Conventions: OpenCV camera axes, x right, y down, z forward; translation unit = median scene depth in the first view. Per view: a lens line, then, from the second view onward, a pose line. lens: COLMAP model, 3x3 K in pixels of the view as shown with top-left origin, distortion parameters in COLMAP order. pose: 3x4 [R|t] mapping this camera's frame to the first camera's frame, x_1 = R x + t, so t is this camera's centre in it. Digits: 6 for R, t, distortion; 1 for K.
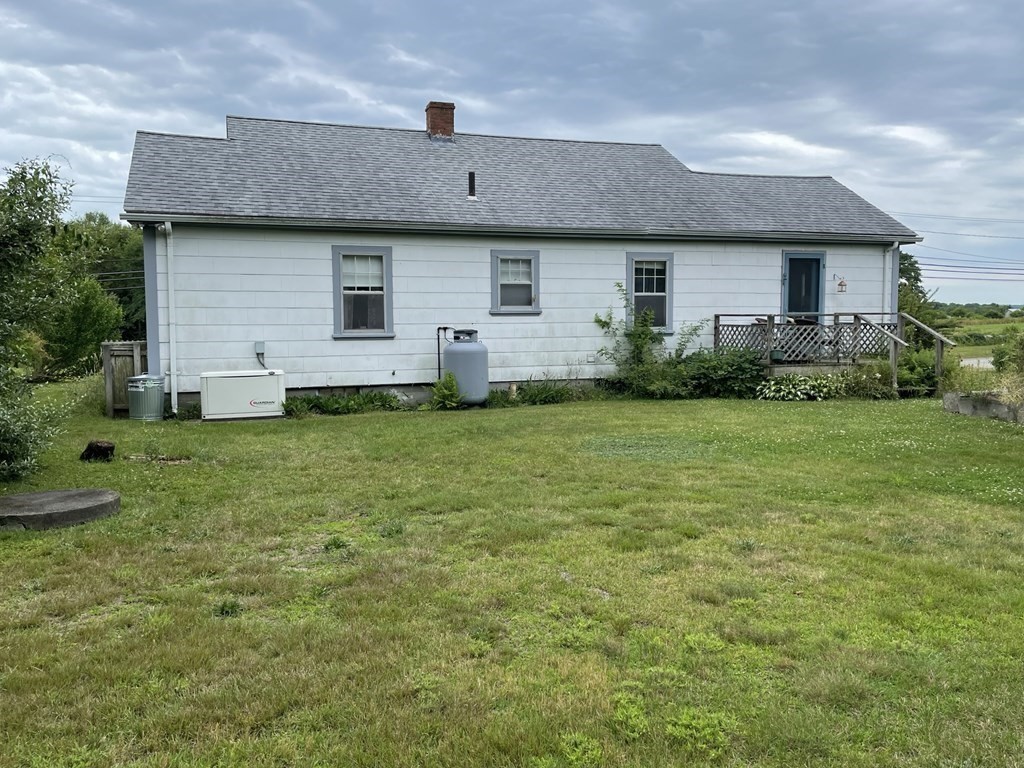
lens RADIAL K [[824.7, 0, 512.7], [0, 824.7, 382.9], [0, 0, 1]] dist [-0.005915, -0.001610]
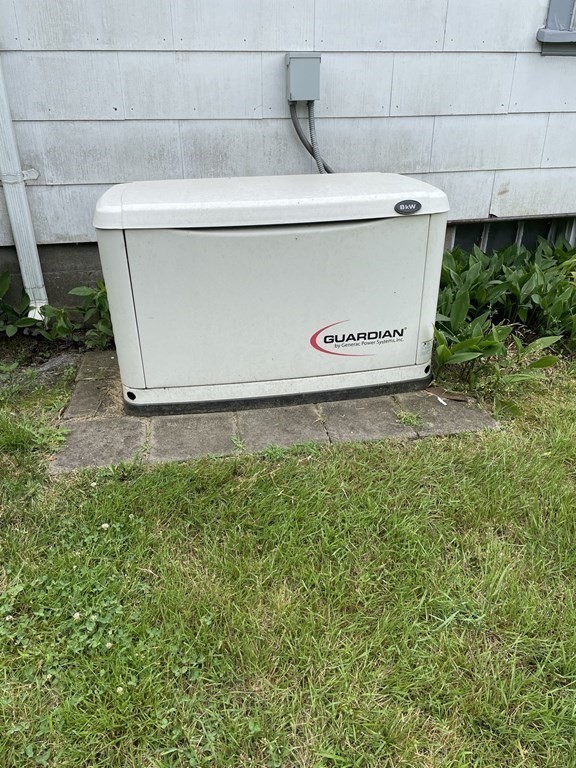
lens RADIAL K [[573.5, 0, 287.7], [0, 573.5, 385.1], [0, 0, 1]] dist [0.012019, 0.003705]
pose [[0.992854, 0.063934, -0.100760, -0.291270], [-0.015853, 0.907550, 0.419644, -0.031189], [0.118274, -0.415048, 0.902079, 0.797342]]
